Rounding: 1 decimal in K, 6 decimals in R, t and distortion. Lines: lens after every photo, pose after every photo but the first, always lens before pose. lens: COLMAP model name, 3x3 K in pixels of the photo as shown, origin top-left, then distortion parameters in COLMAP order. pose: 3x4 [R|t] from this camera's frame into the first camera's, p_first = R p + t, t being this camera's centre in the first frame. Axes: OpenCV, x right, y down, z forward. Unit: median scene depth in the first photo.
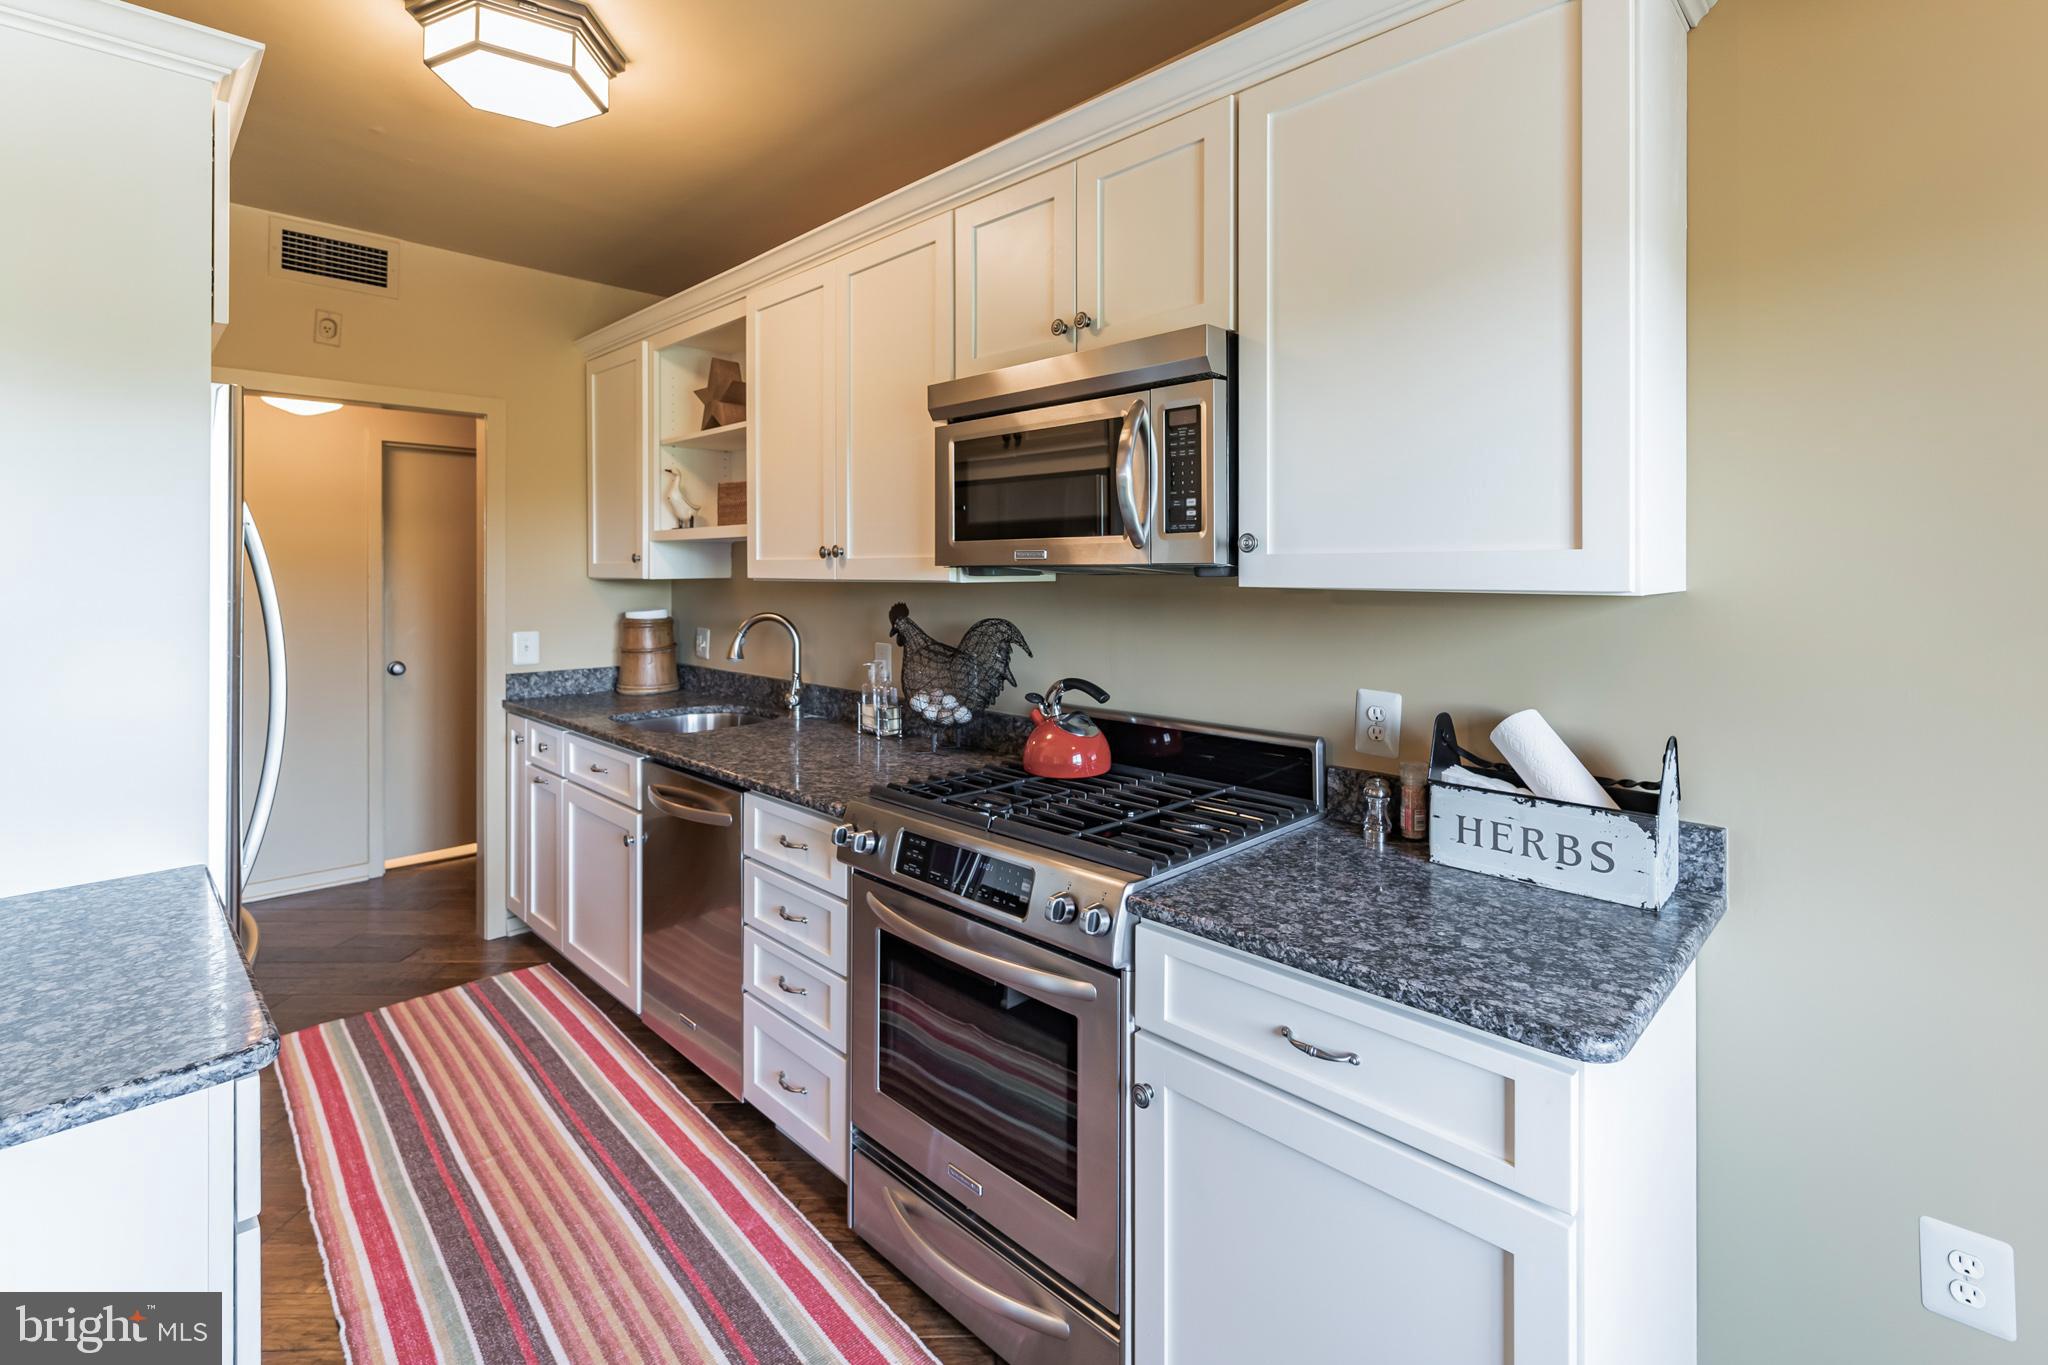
lens RADIAL K [[901.5, 0, 1025.7], [0, 901.5, 570.2], [0, 0, 1]] dist [0.000735, 0.000326]
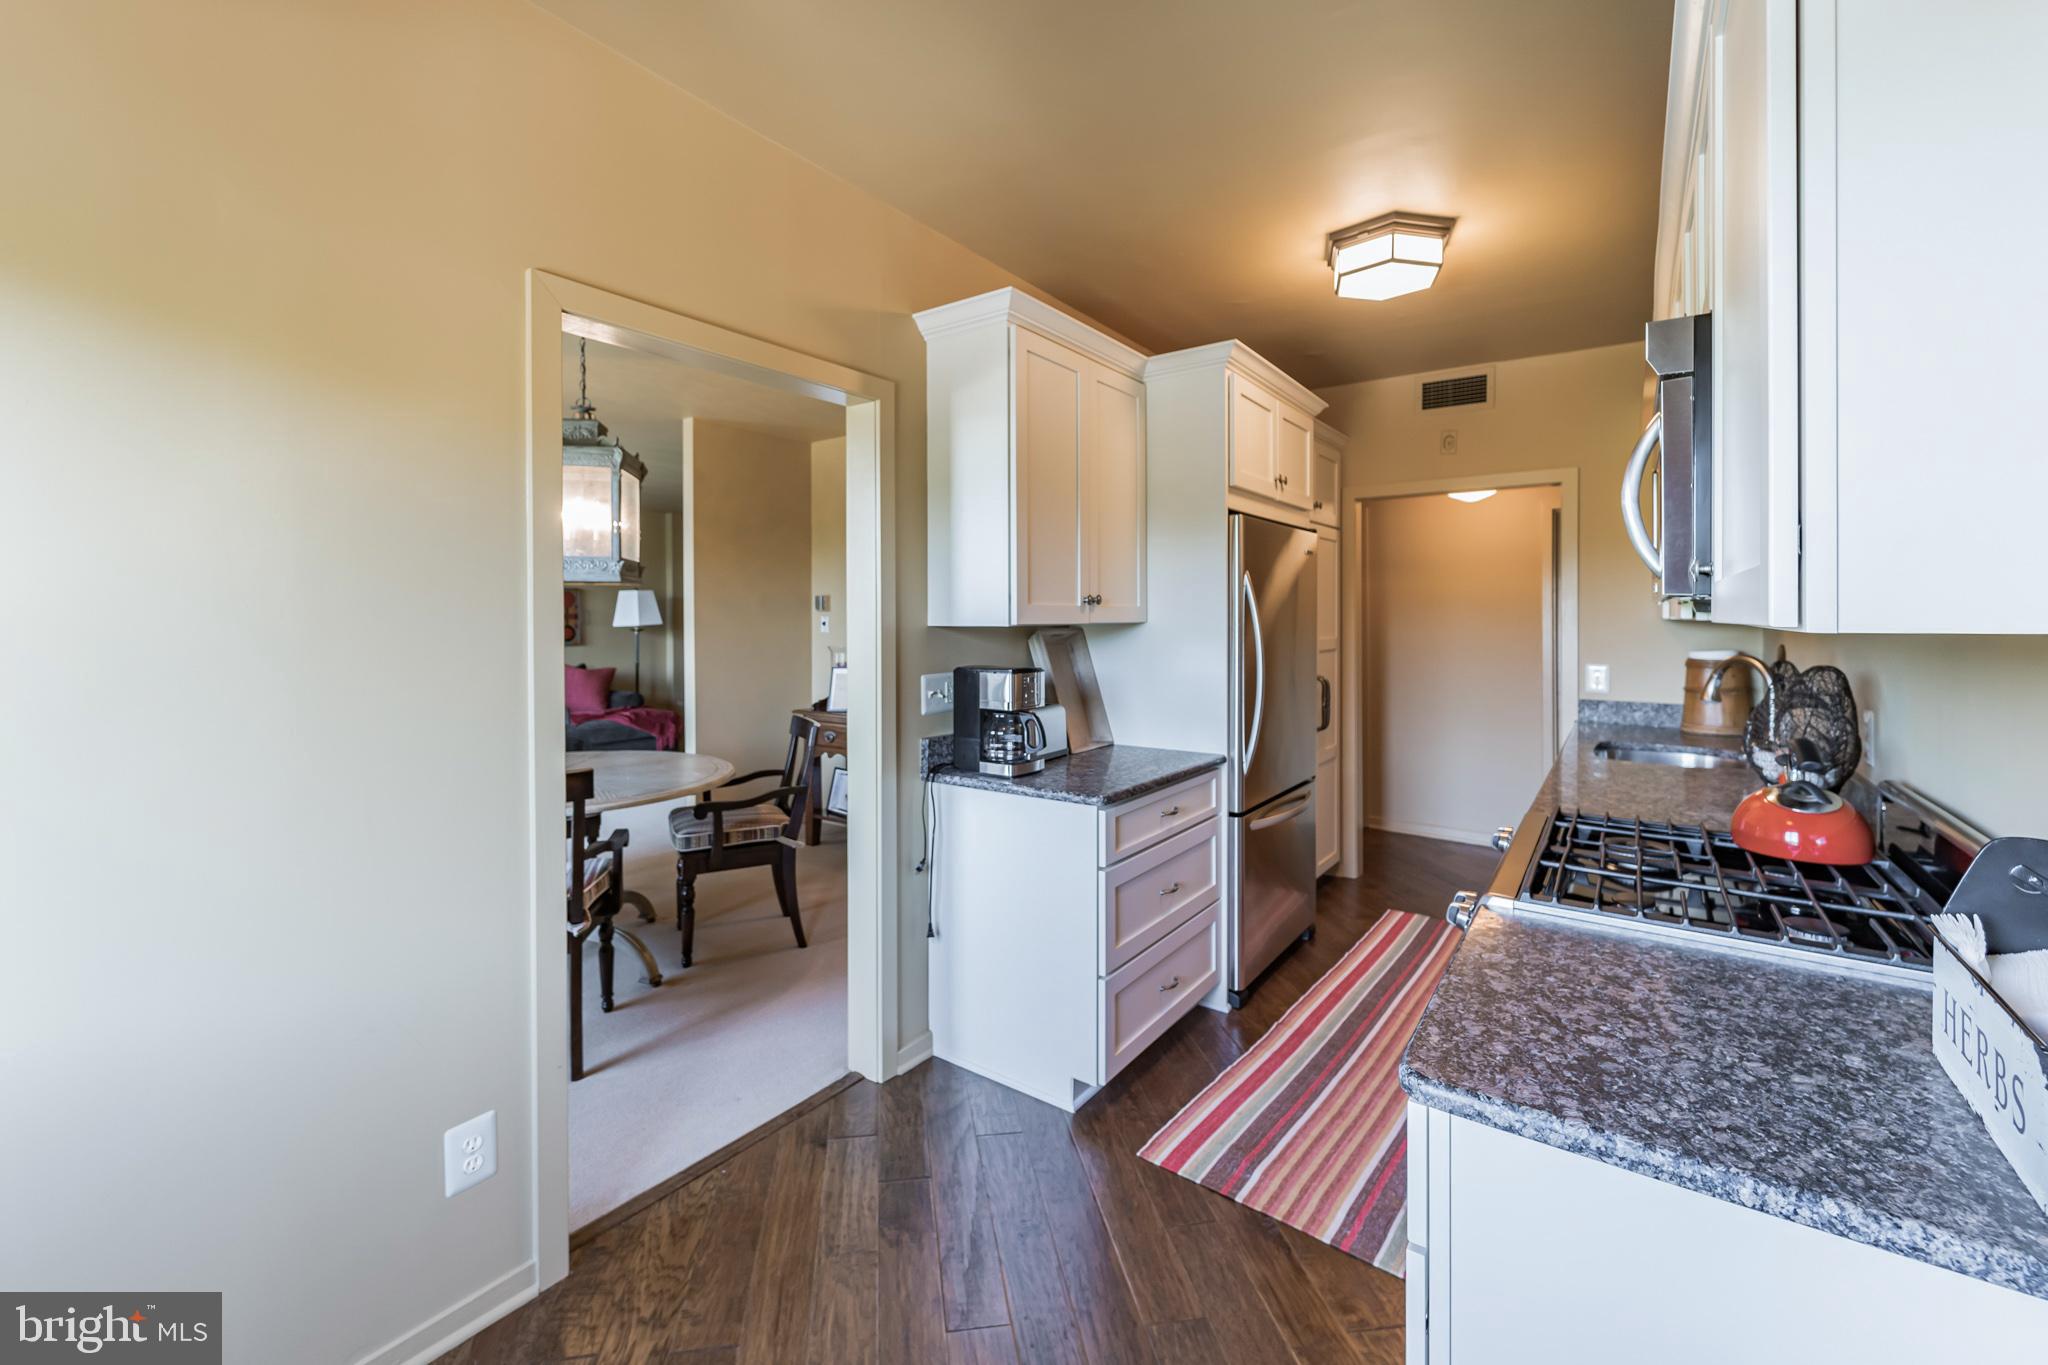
lens RADIAL K [[817.7, 0, 1025.8], [0, 817.7, 620.9], [0, 0, 1]] dist [0.000006, -0.000045]
pose [[0.163845, 0.001966, -0.986484, 0.662647], [0.005267, 0.999982, 0.002868, 0.008961], [0.986472, -0.005666, 0.163832, 0.198946]]
